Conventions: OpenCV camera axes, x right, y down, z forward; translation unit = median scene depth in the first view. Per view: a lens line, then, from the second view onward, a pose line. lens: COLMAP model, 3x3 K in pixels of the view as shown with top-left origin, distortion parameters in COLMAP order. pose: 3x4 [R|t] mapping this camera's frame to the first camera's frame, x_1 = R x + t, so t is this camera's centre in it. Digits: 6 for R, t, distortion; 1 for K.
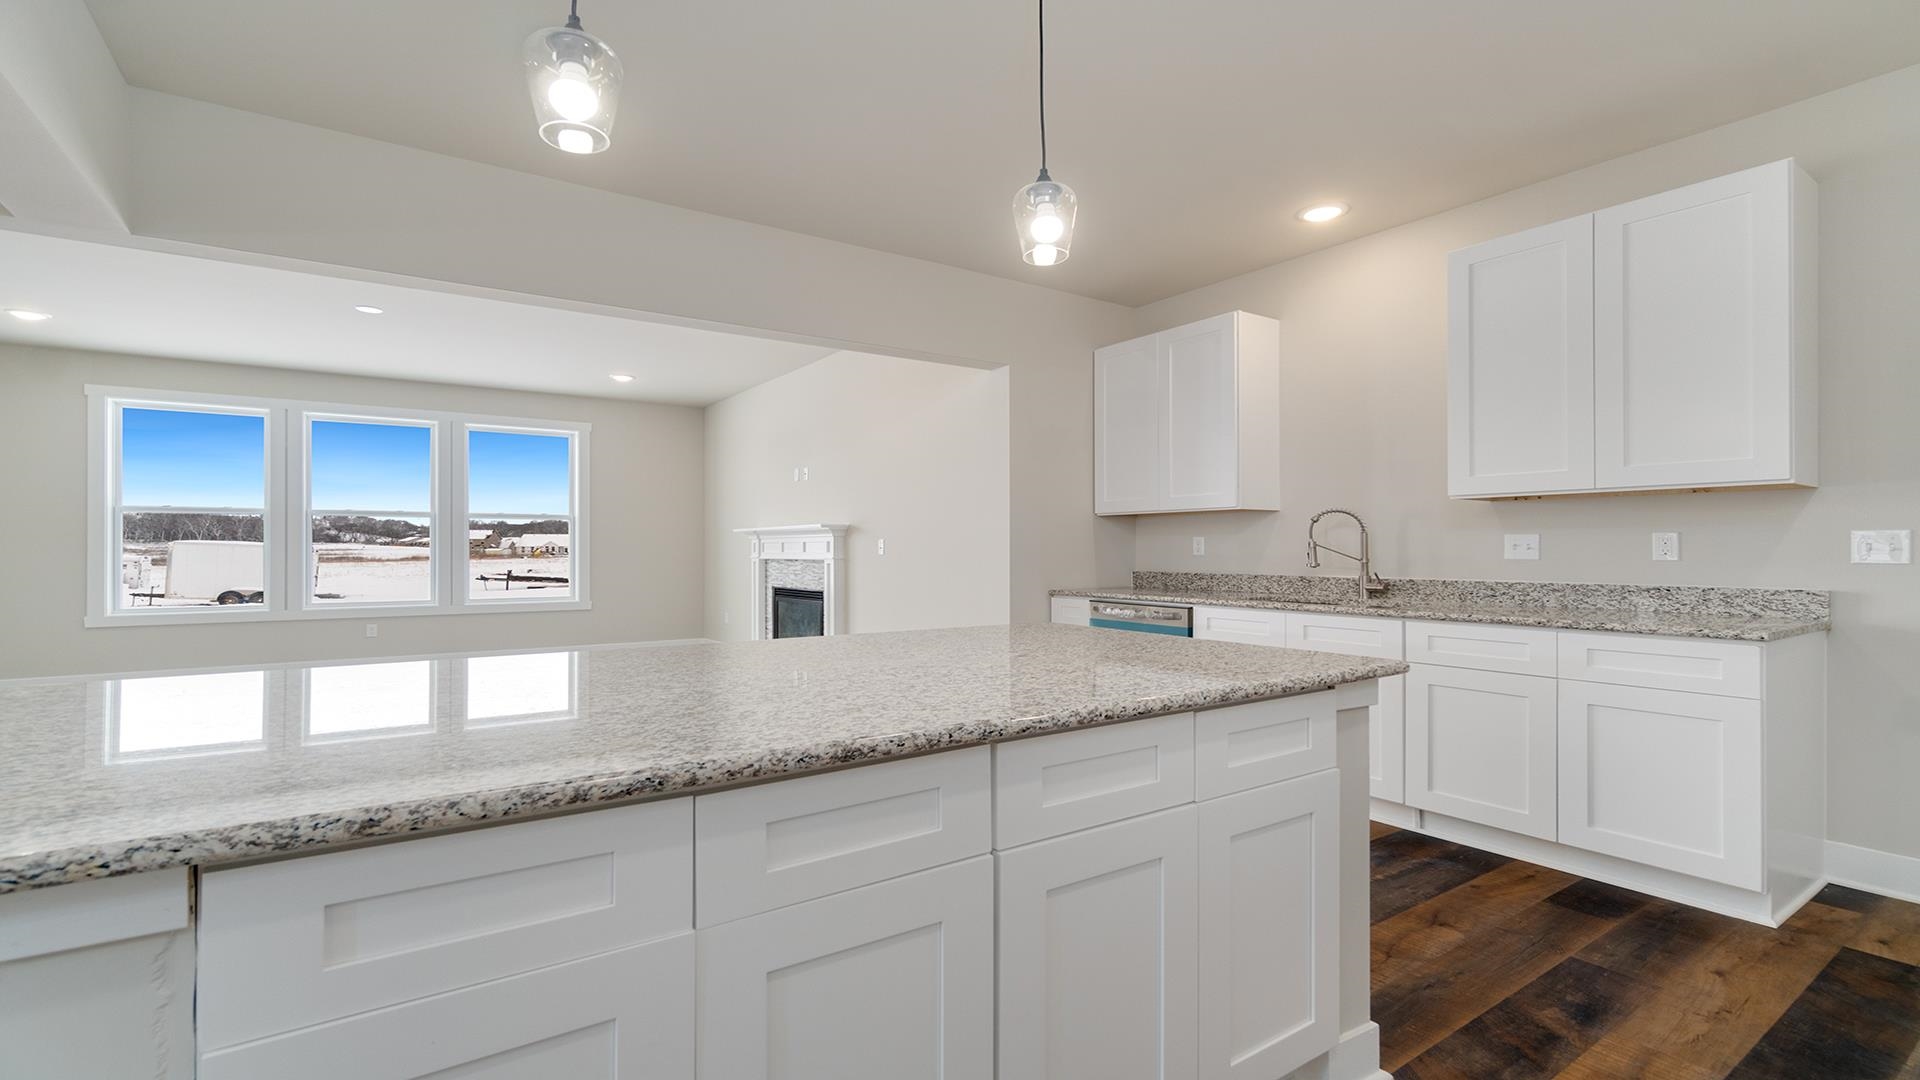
lens RADIAL K [[857.1, 0, 957.7], [0, 857.1, 547.9], [0, 0, 1]] dist [-0.001976, -0.000082]
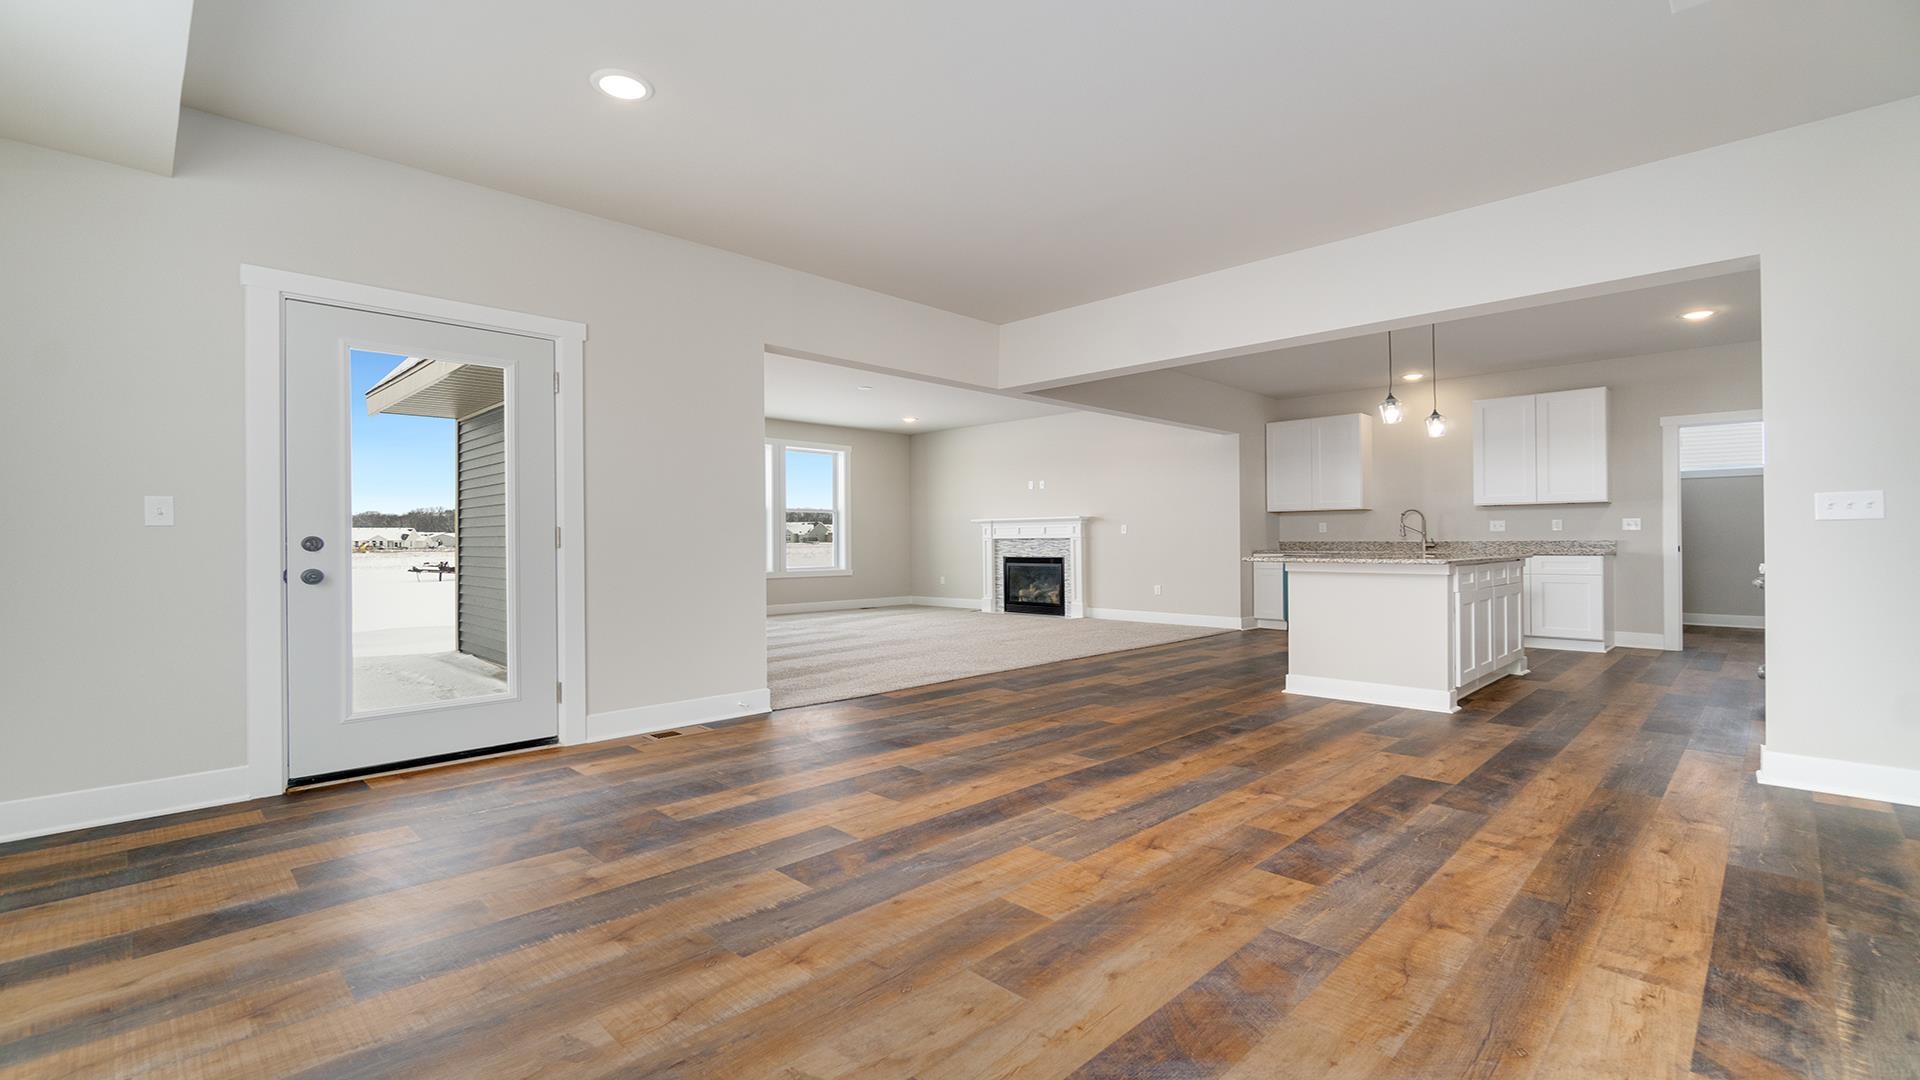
lens RADIAL K [[823.7, 0, 960.0], [0, 823.7, 540.0], [0, 0, 1]] dist [-0.001422, -0.000103]
pose [[0.982762, -0.002979, 0.184854, -0.718590], [0.003189, 0.999995, -0.000839, 0.020430], [-0.184850, 0.001414, 0.982766, -0.564722]]
